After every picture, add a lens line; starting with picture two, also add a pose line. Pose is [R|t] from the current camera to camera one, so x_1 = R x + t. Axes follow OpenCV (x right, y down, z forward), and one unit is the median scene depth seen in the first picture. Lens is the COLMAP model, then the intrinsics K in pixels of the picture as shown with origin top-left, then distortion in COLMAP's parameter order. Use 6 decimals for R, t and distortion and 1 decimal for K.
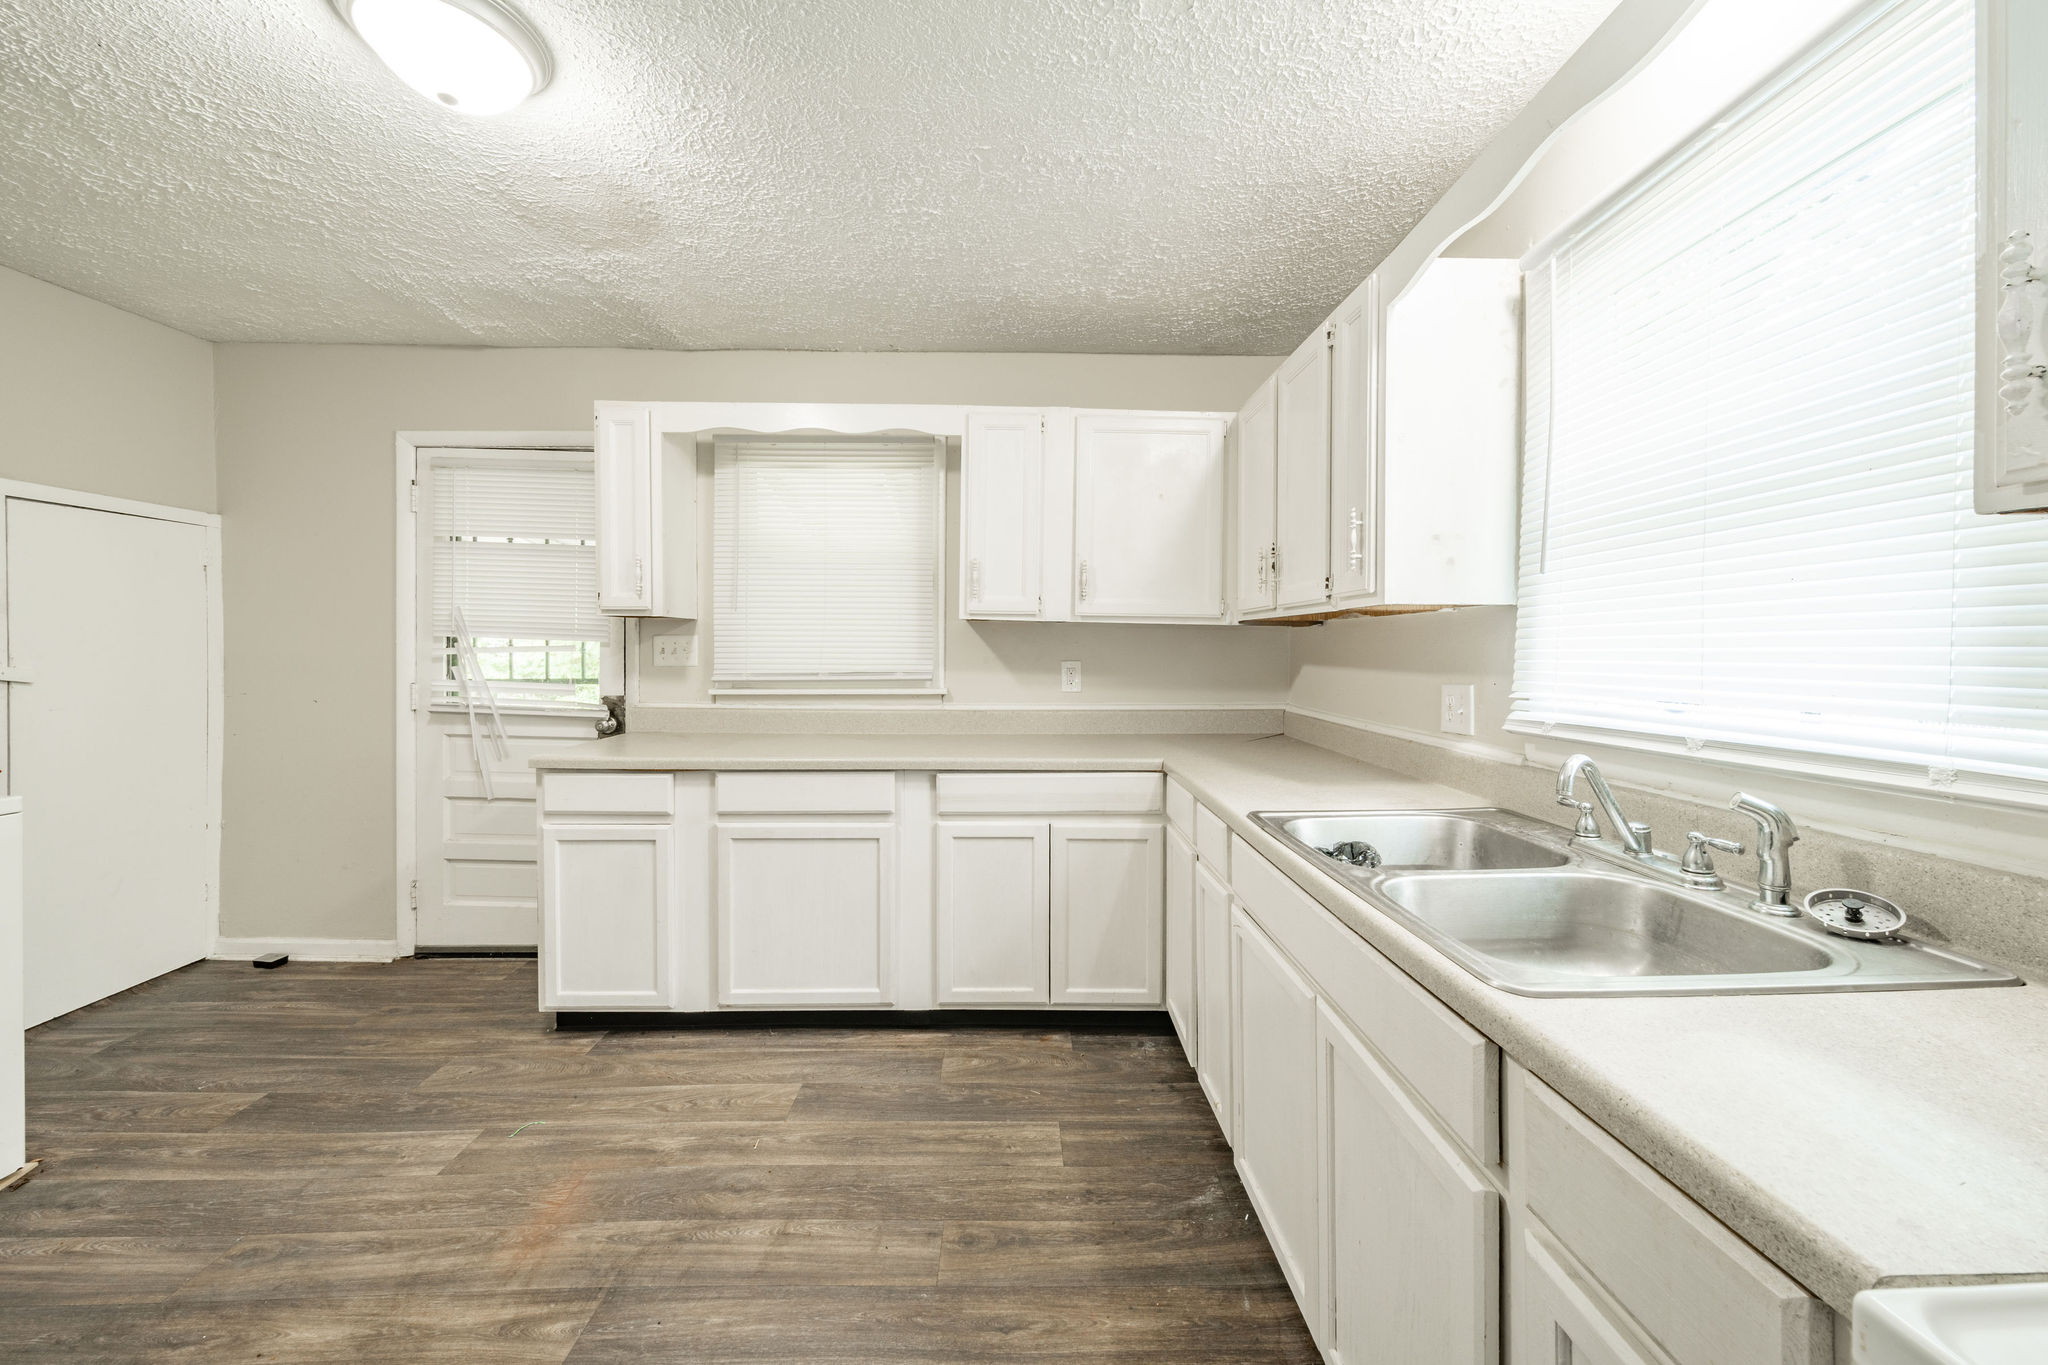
lens RADIAL K [[731.3, 0, 1020.2], [0, 731.3, 650.9], [0, 0, 1]] dist [-0.000615, -0.000779]
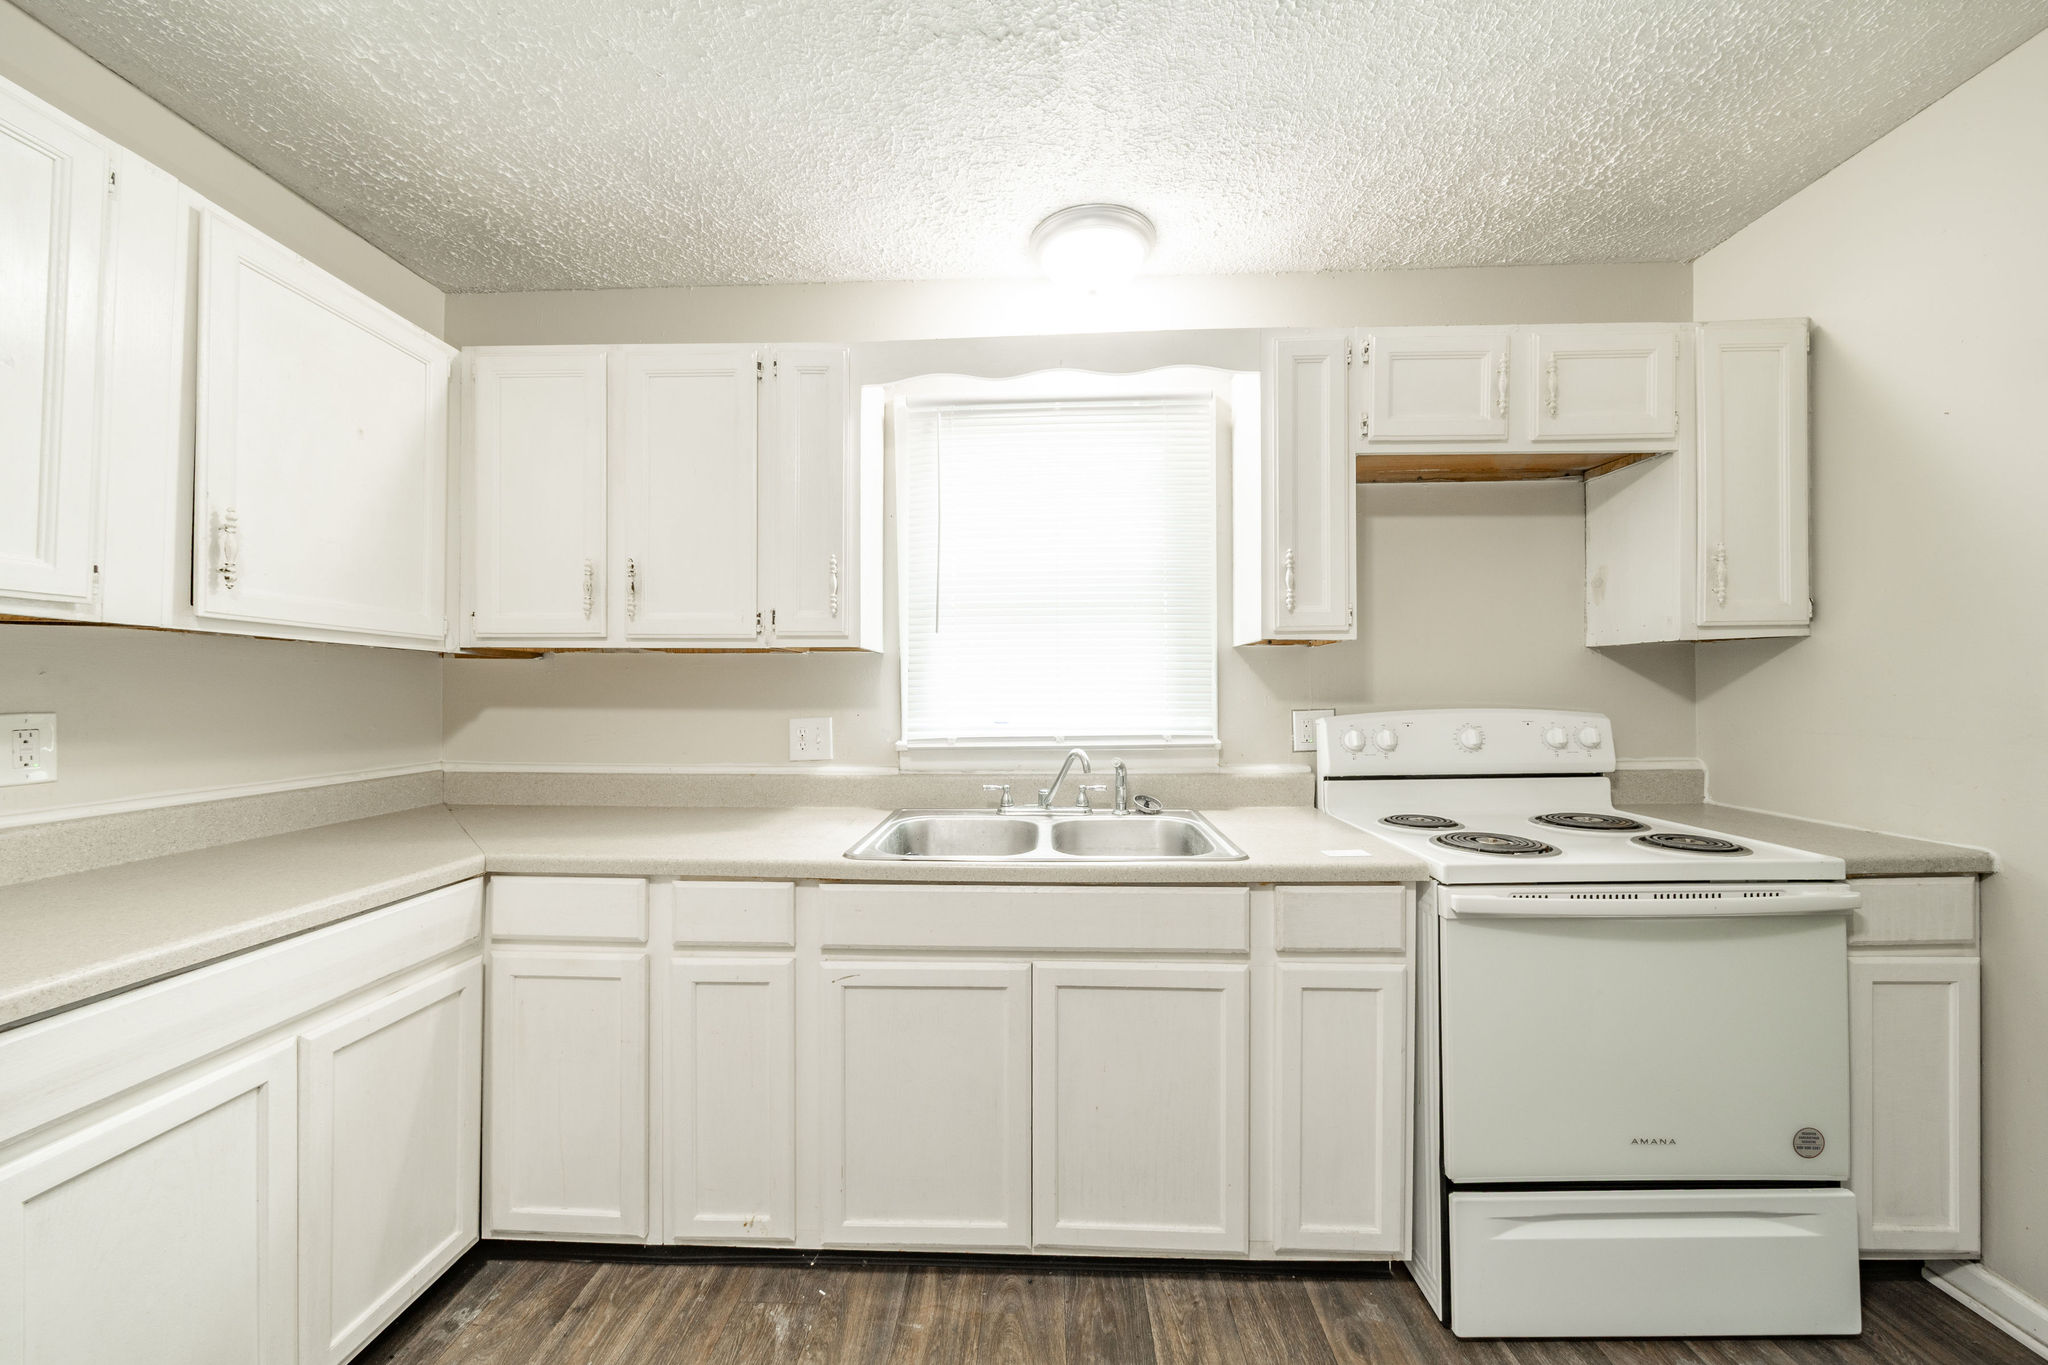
lens RADIAL K [[731.3, 0, 1016.9], [0, 731.3, 685.9], [0, 0, 1]] dist [-0.000615, -0.000779]
pose [[0.049773, 0.005605, 0.998745, -0.595996], [0.004567, 0.999973, -0.005840, 0.003762], [-0.998750, 0.004852, 0.049746, 0.676924]]
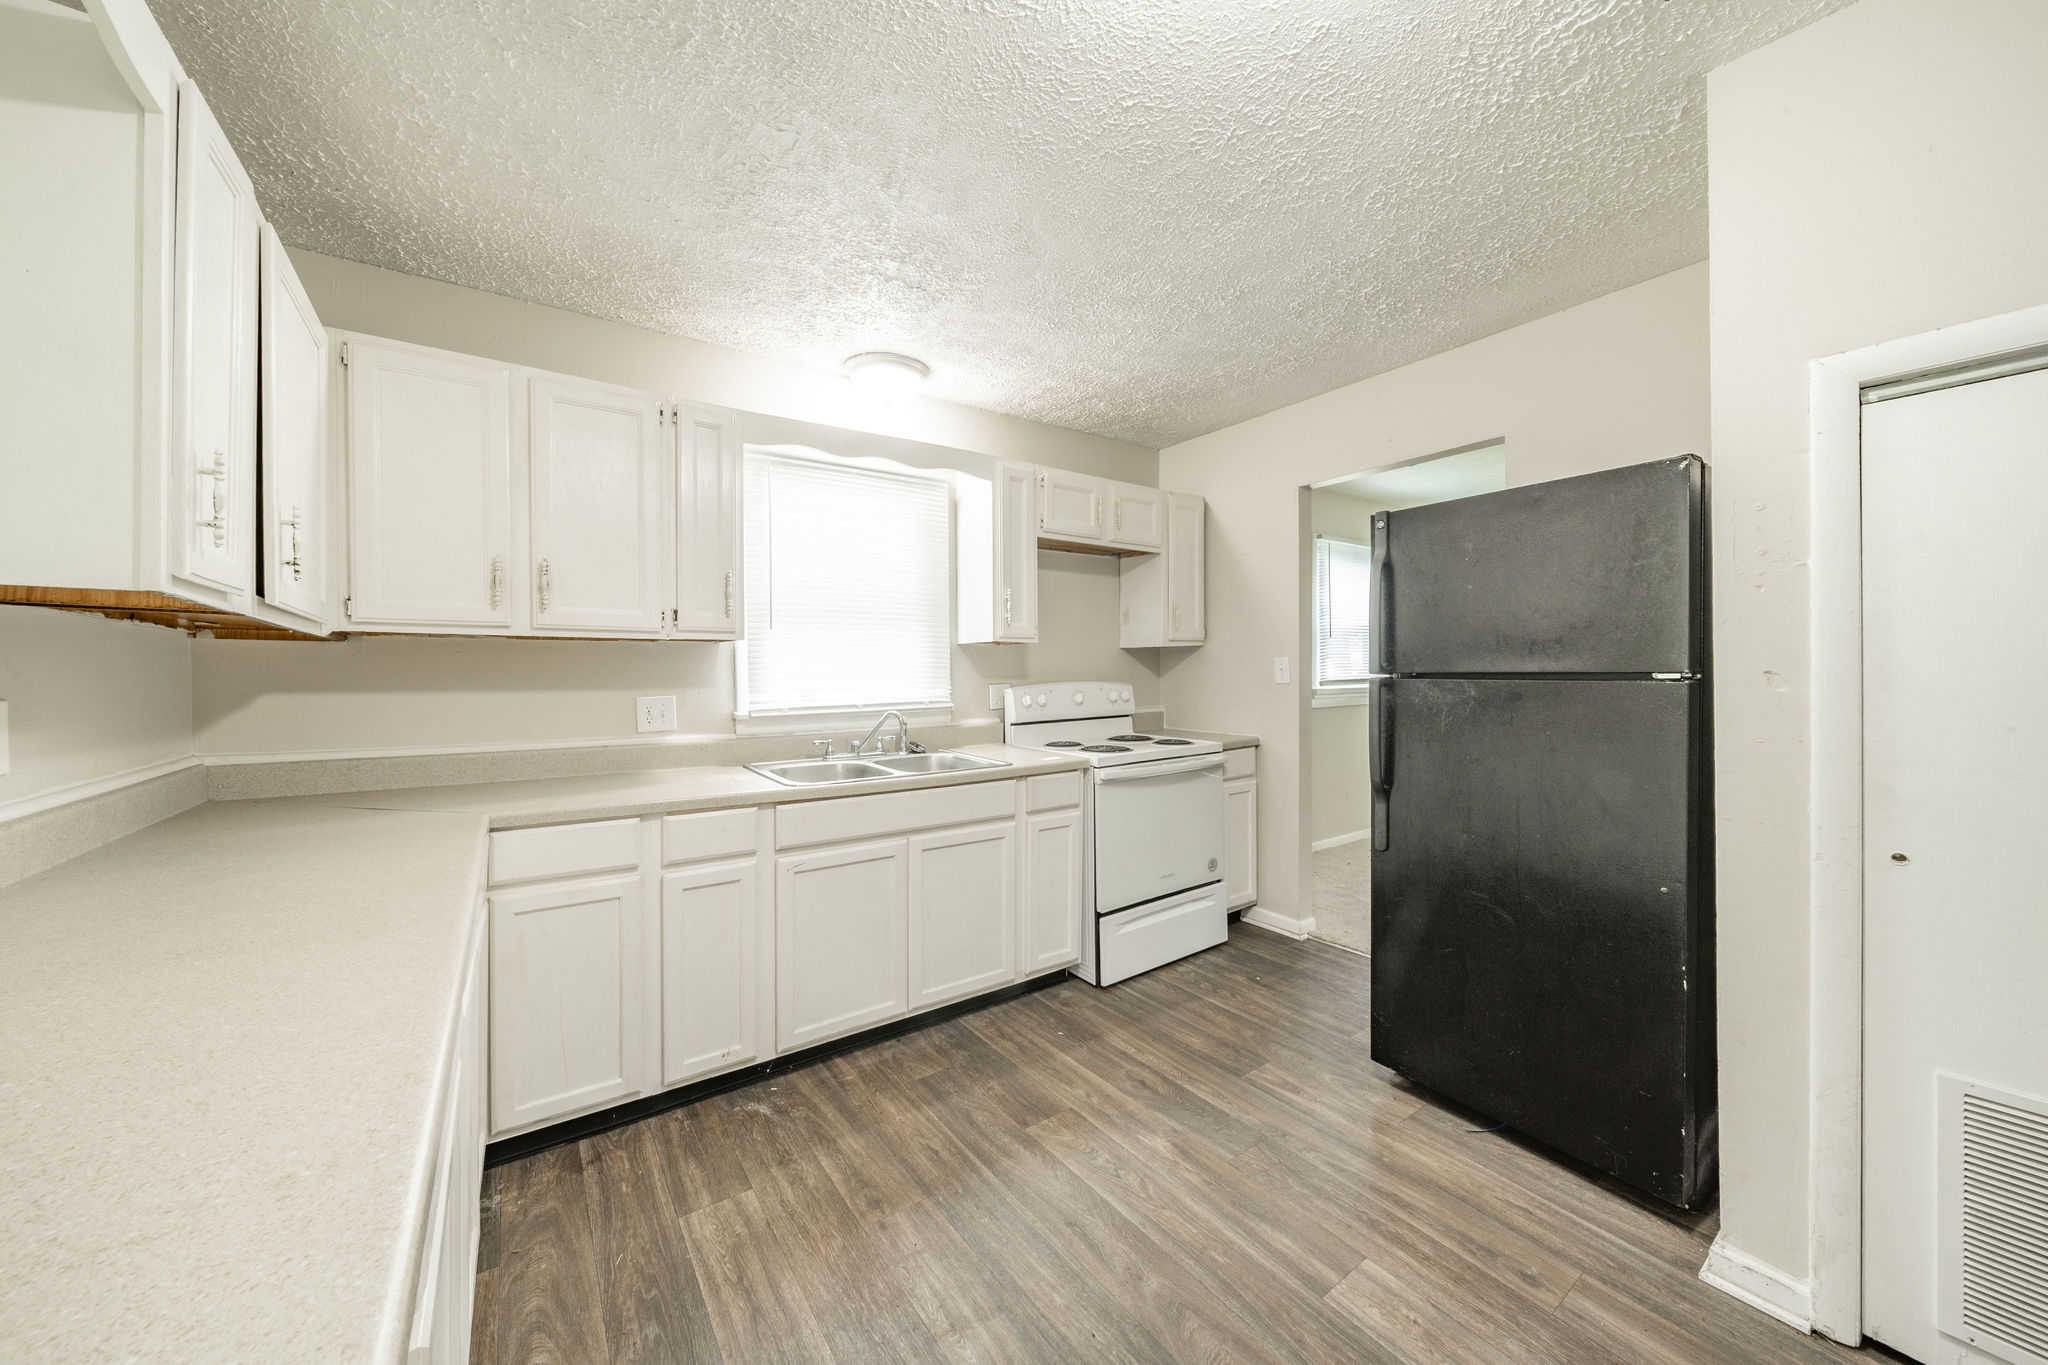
lens RADIAL K [[731.3, 0, 1022.8], [0, 731.3, 673.2], [0, 0, 1]] dist [-0.000615, -0.000779]
pose [[-0.568889, 0.000852, 0.822414, -1.031131], [0.007776, 0.999960, 0.004343, 0.001826], [-0.822377, 0.008866, -0.568873, 1.337850]]
